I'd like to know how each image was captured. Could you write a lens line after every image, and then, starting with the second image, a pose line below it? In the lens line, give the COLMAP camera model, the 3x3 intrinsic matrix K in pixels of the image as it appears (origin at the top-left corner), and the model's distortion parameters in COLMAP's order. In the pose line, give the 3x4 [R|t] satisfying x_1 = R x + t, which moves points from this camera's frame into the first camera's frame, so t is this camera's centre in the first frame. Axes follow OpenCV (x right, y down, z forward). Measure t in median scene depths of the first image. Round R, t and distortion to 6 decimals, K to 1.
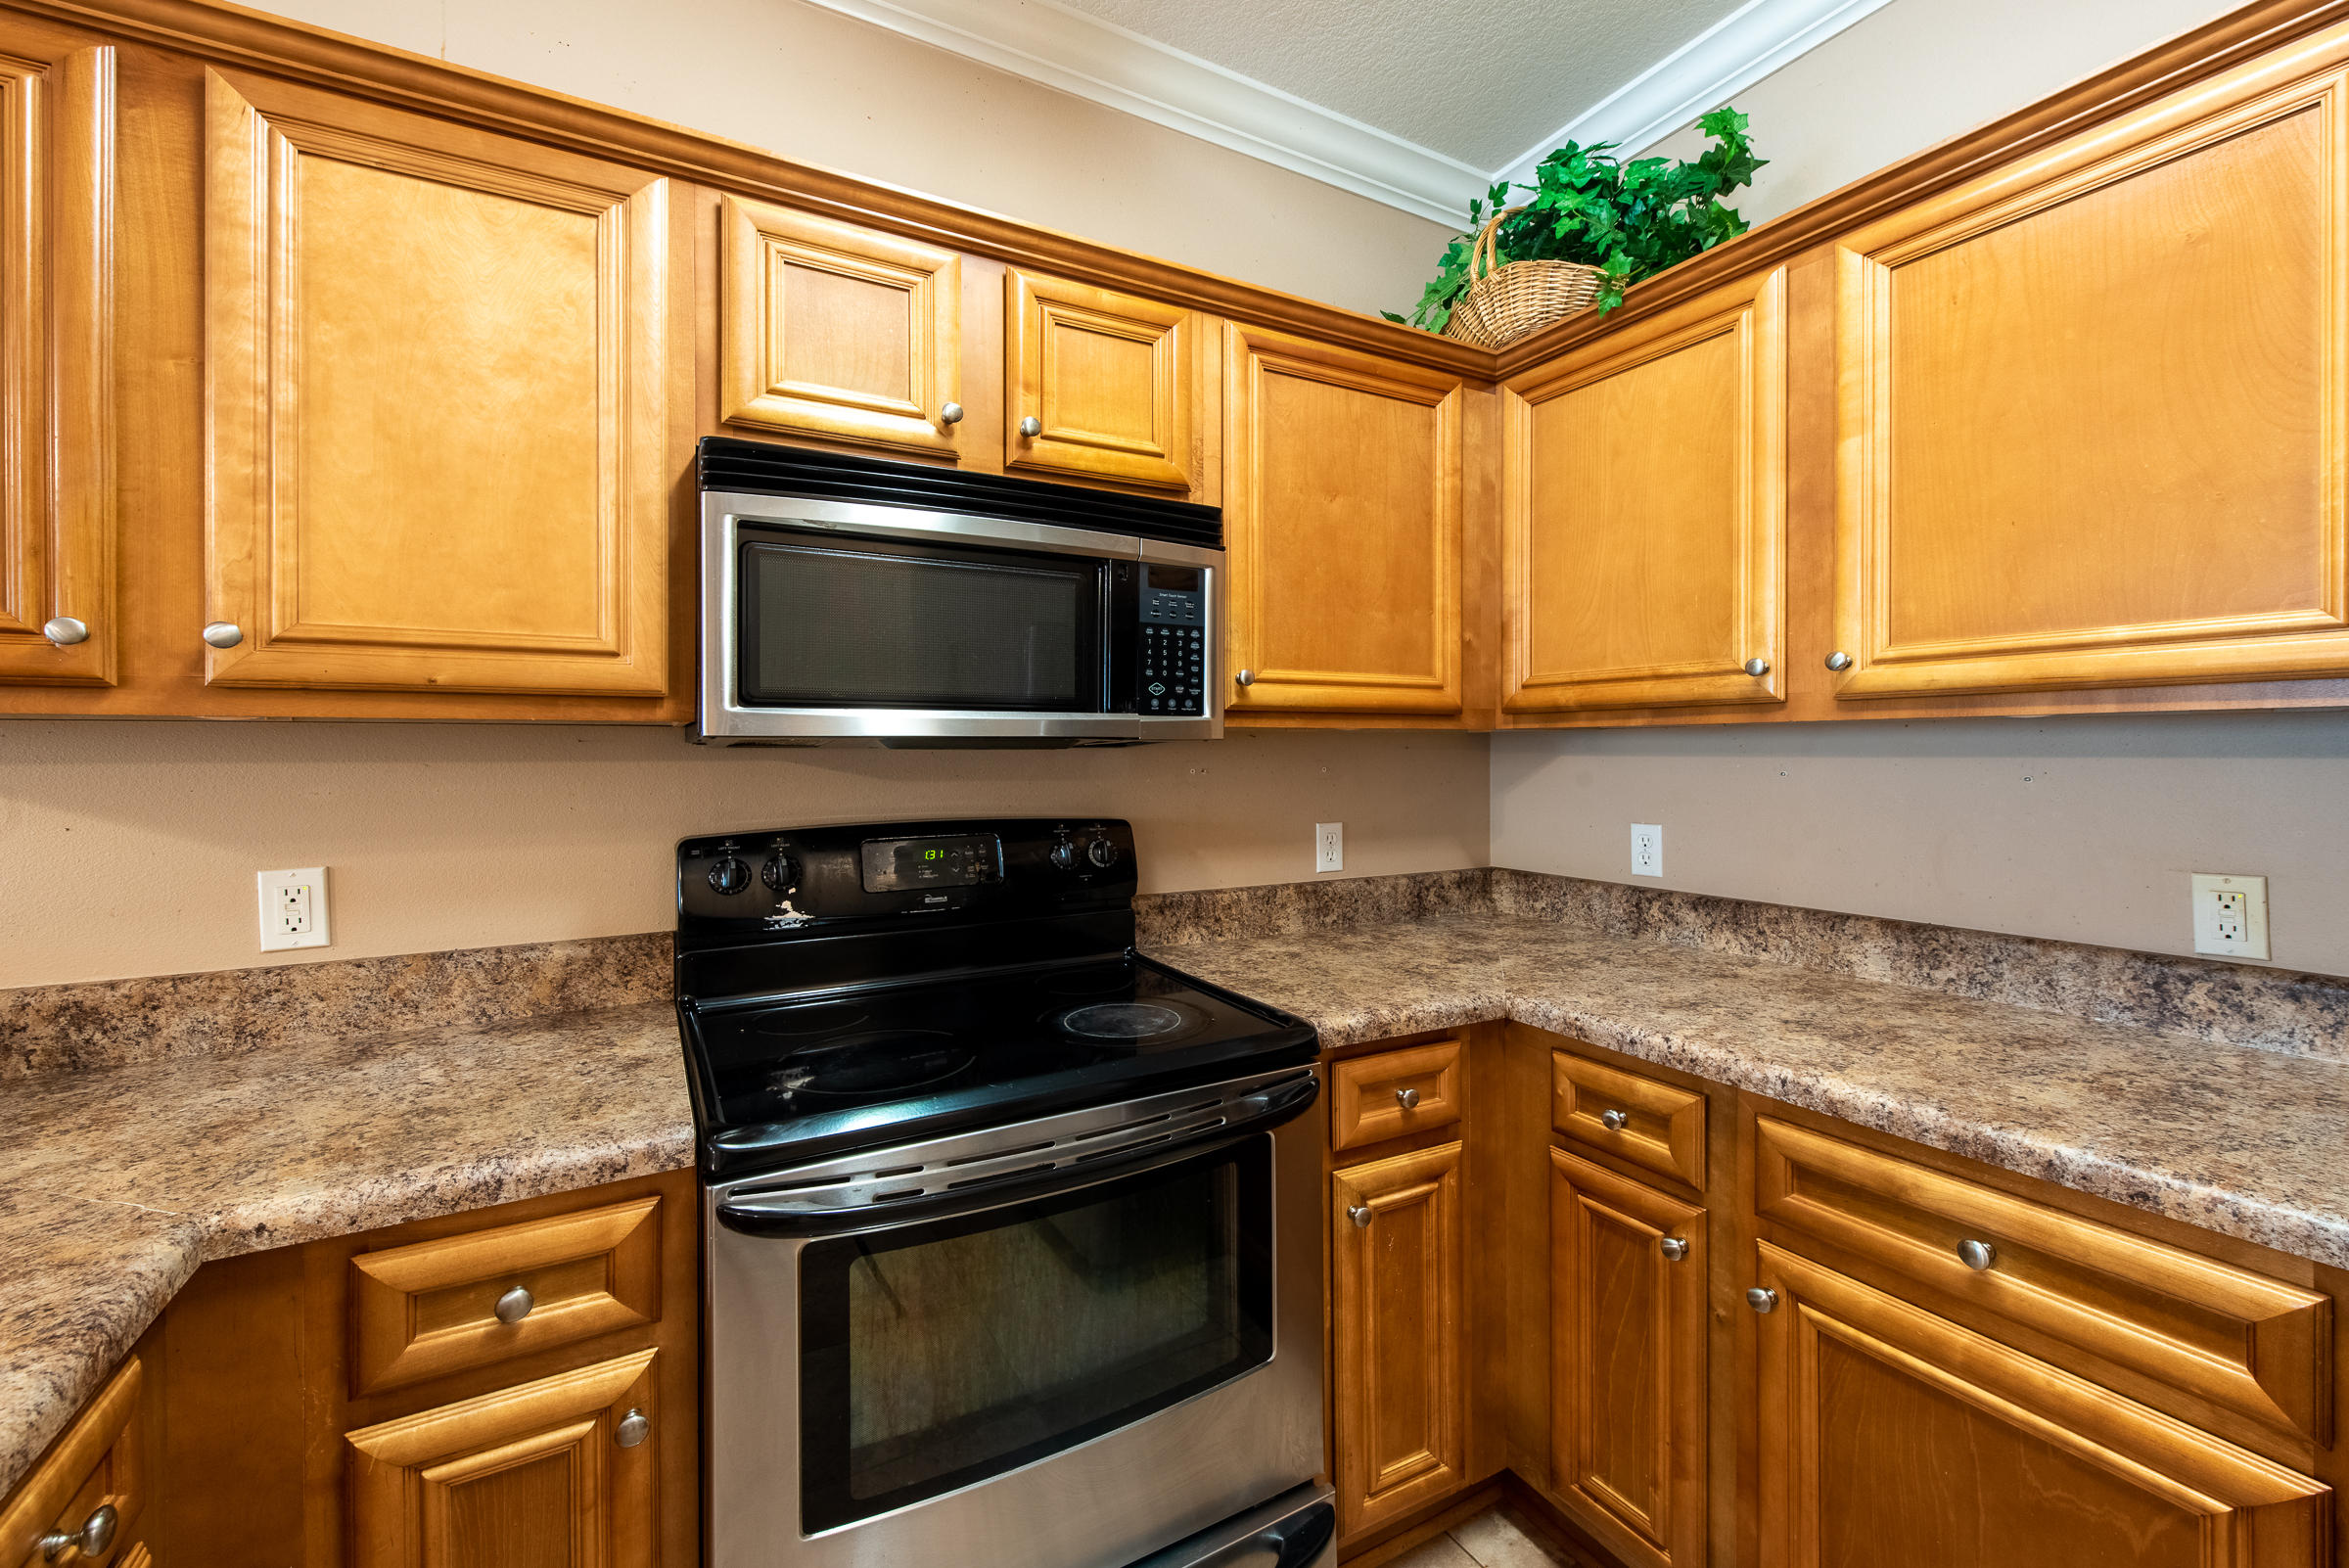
lens RADIAL K [[955.4, 0, 1282.8], [0, 955.4, 750.2], [0, 0, 1]] dist [0.009373, -0.003182]
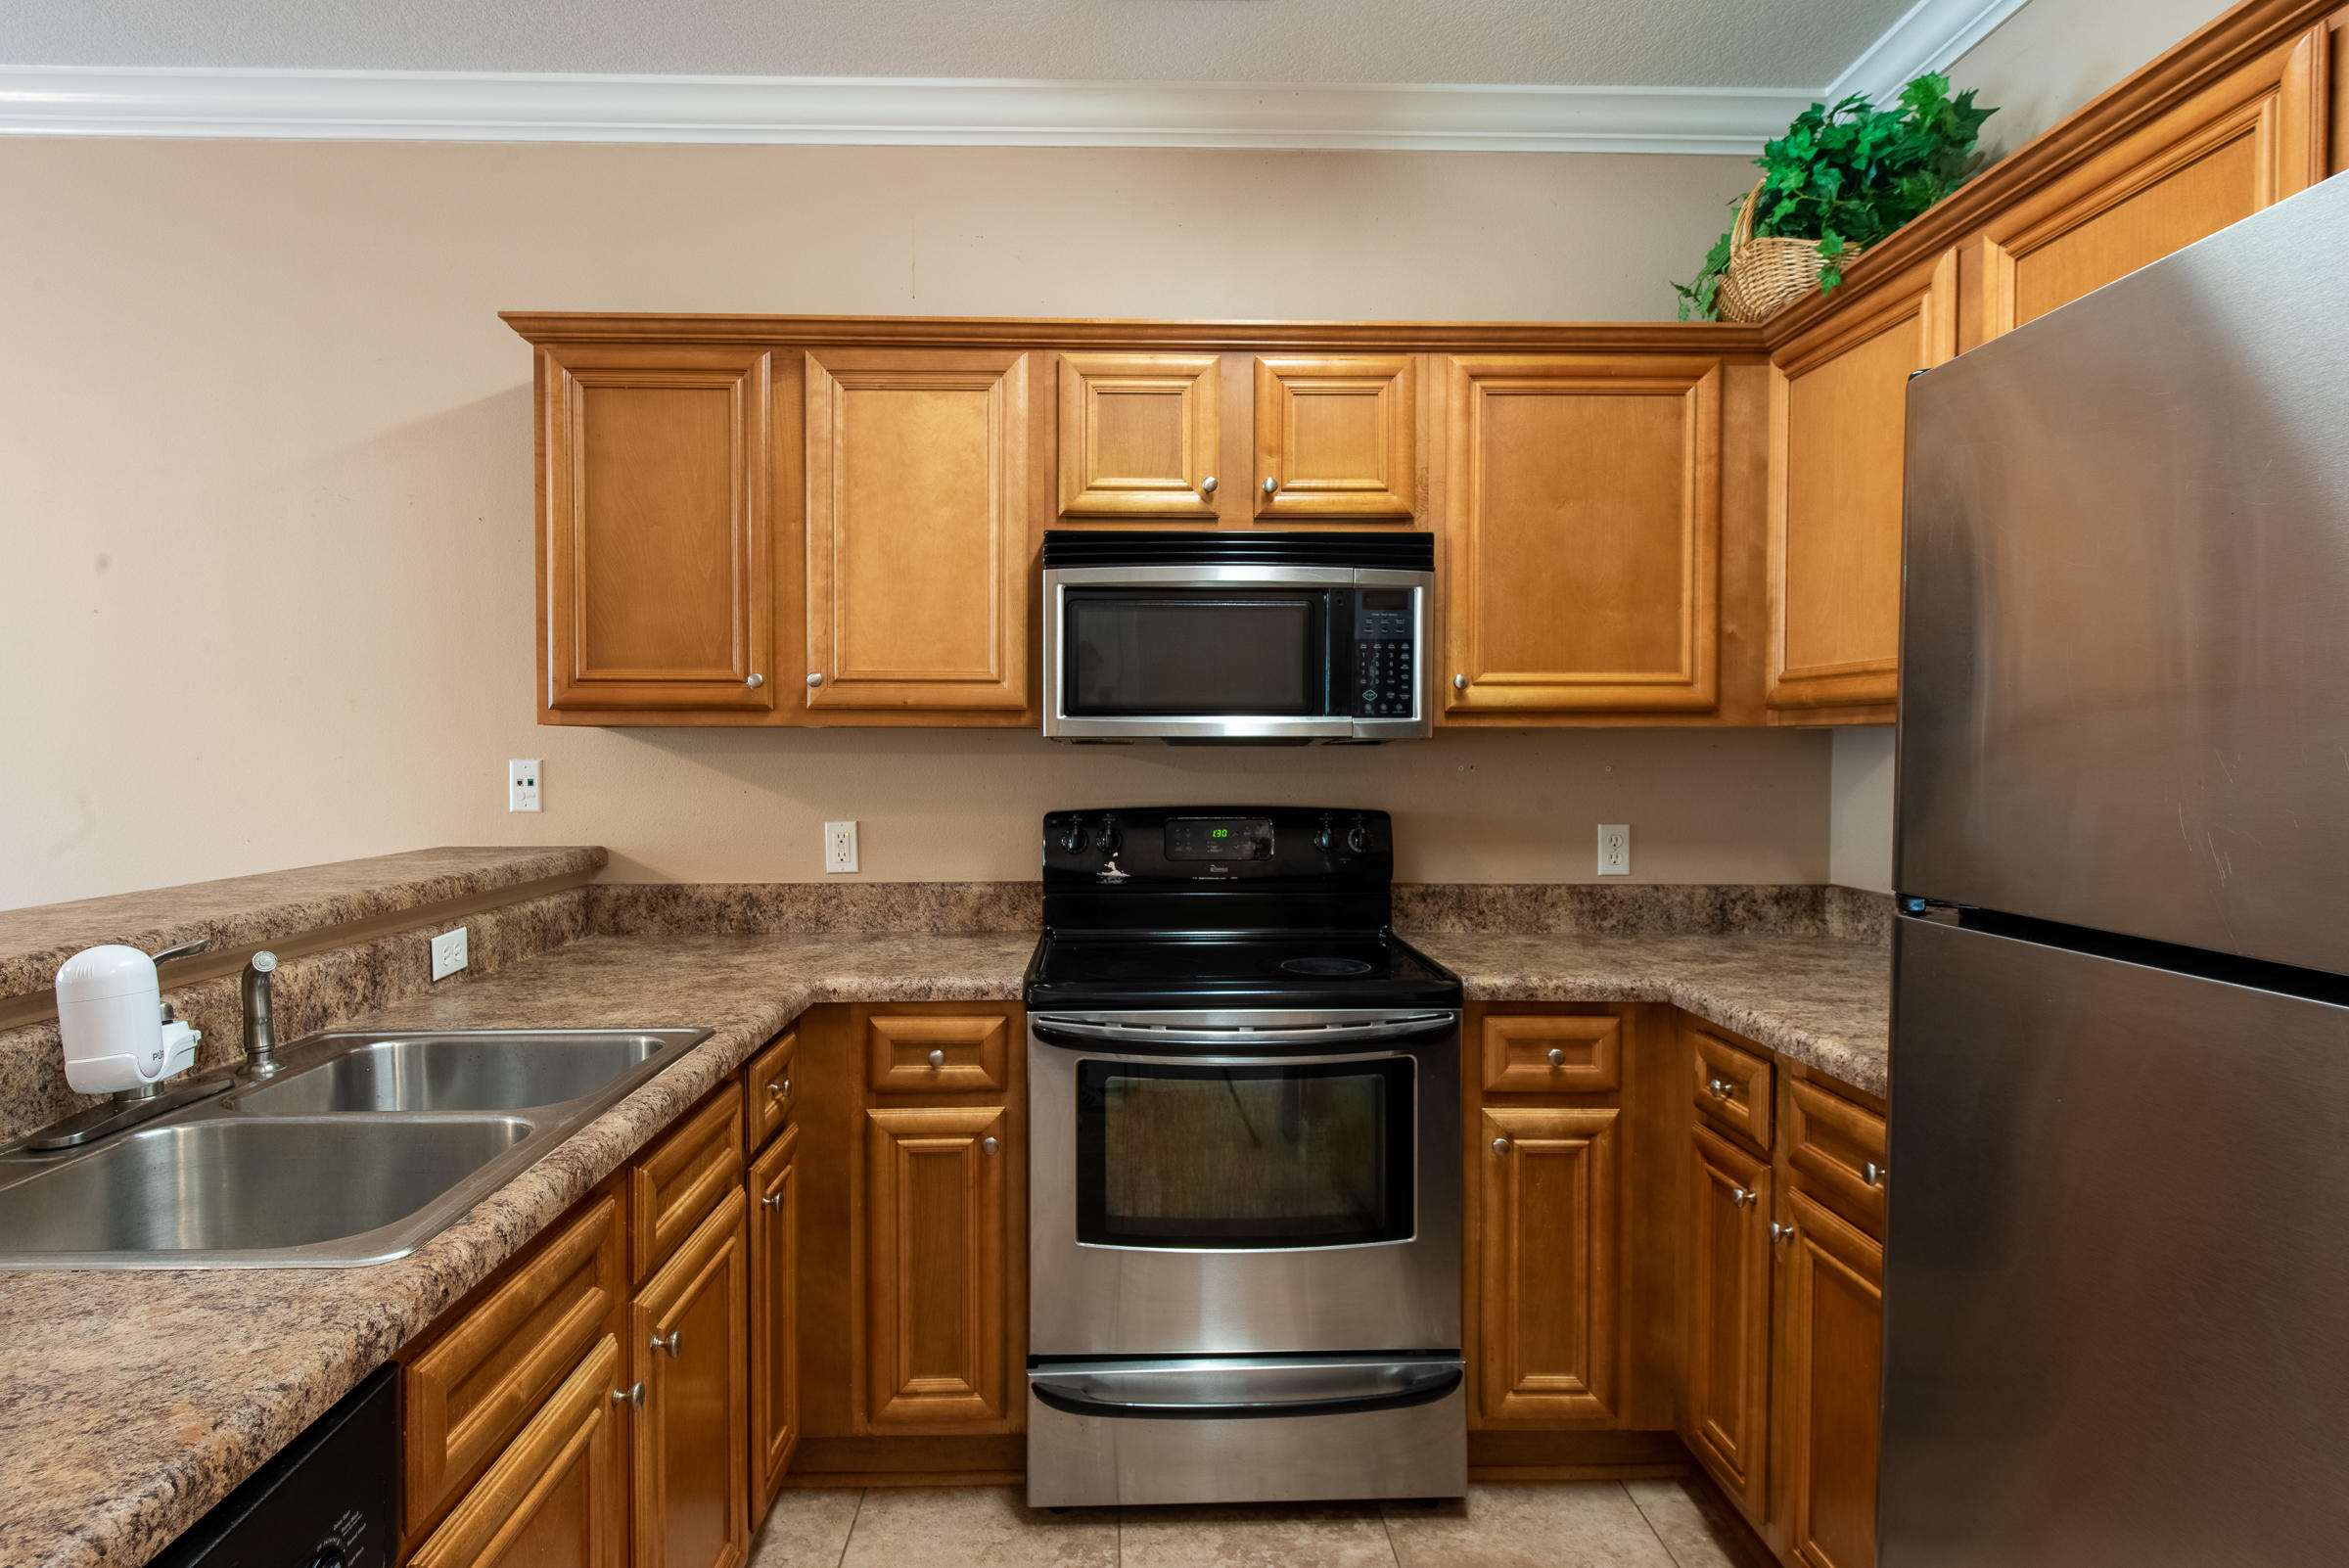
lens RADIAL K [[1372.5, 0, 1165.8], [0, 1372.5, 779.7], [0, 0, 1]] dist [0.025467, -0.000630]
pose [[0.849165, 0.015788, -0.527891, 0.562924], [-0.004077, 0.999719, 0.023340, 0.000975], [0.528111, -0.017667, 0.848991, -0.582047]]
